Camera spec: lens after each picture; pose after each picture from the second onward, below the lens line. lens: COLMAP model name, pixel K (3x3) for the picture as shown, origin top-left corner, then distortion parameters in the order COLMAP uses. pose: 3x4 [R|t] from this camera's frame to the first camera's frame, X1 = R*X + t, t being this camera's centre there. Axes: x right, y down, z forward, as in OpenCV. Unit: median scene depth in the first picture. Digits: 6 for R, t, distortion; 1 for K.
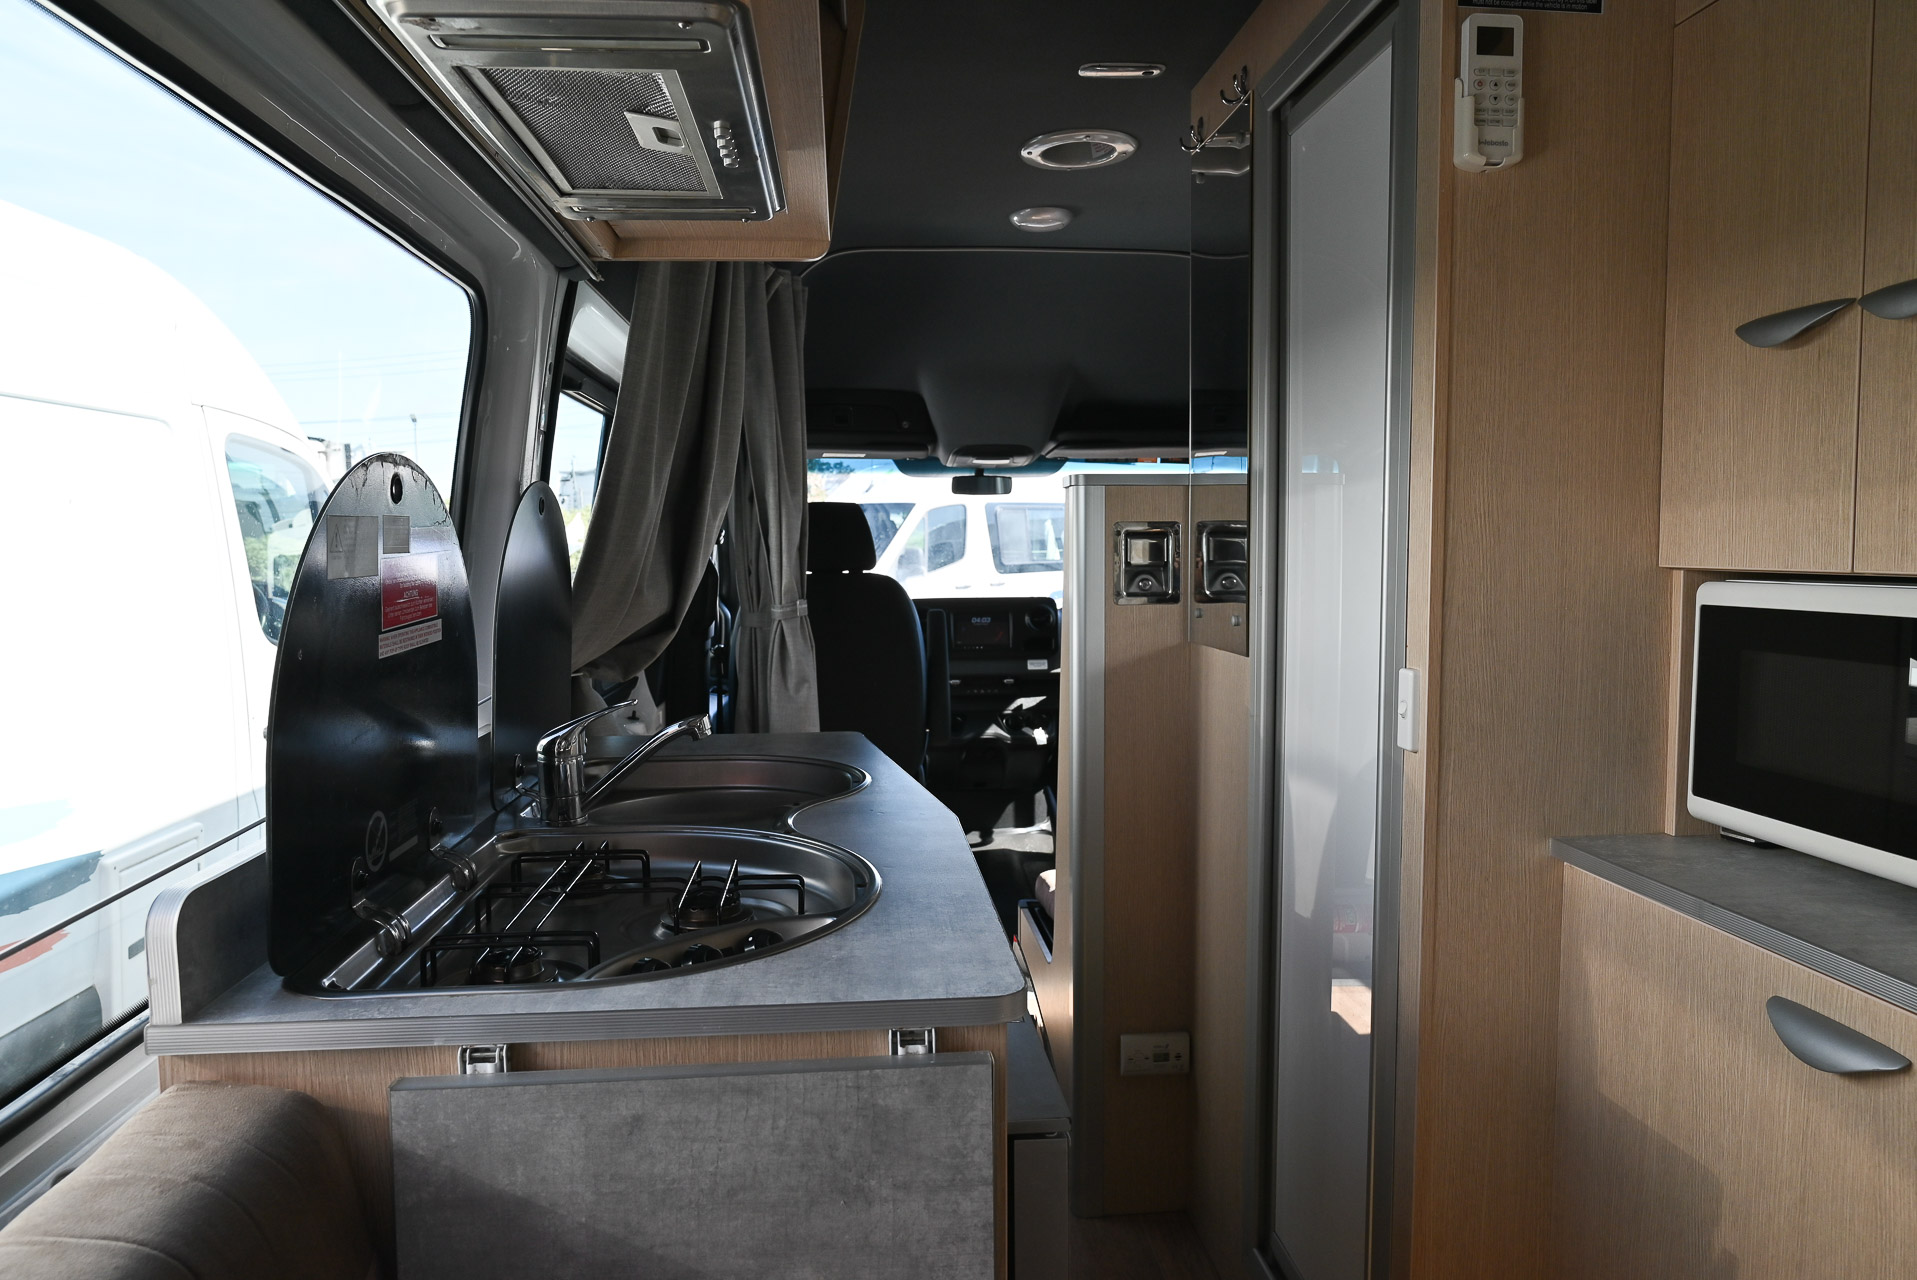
lens RADIAL K [[1287.2, 0, 957.9], [0, 1287.2, 639.2], [0, 0, 1]] dist [-0.010208, 0.002601]
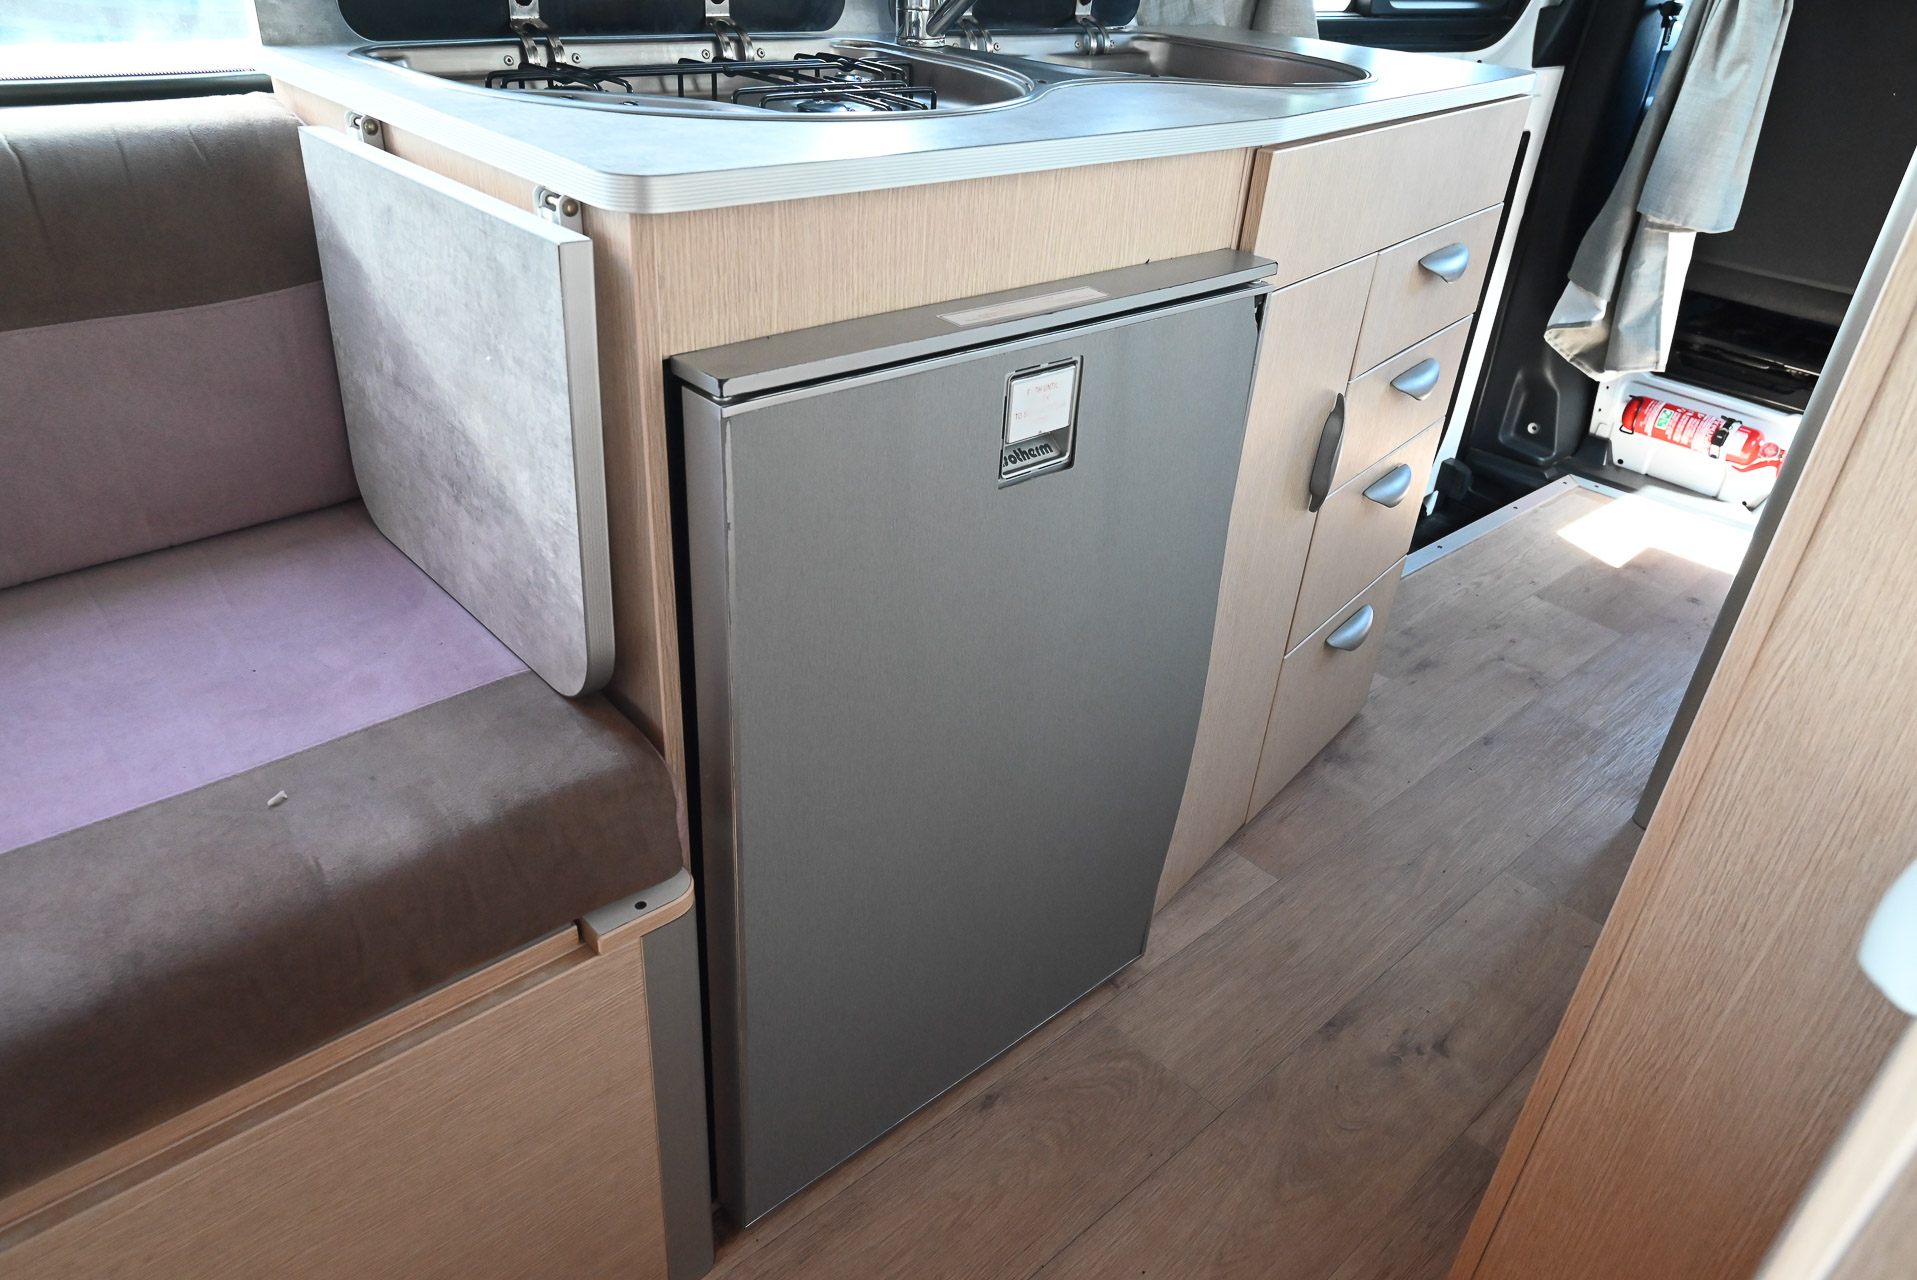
lens RADIAL K [[1287.2, 0, 951.8], [0, 1287.2, 643.4], [0, 0, 1]] dist [-0.010208, 0.002601]
pose [[0.596404, 0.441362, -0.670449, 0.819955], [-0.125275, 0.876204, 0.465373, 0.144776], [0.792848, -0.193560, 0.577863, 0.686638]]
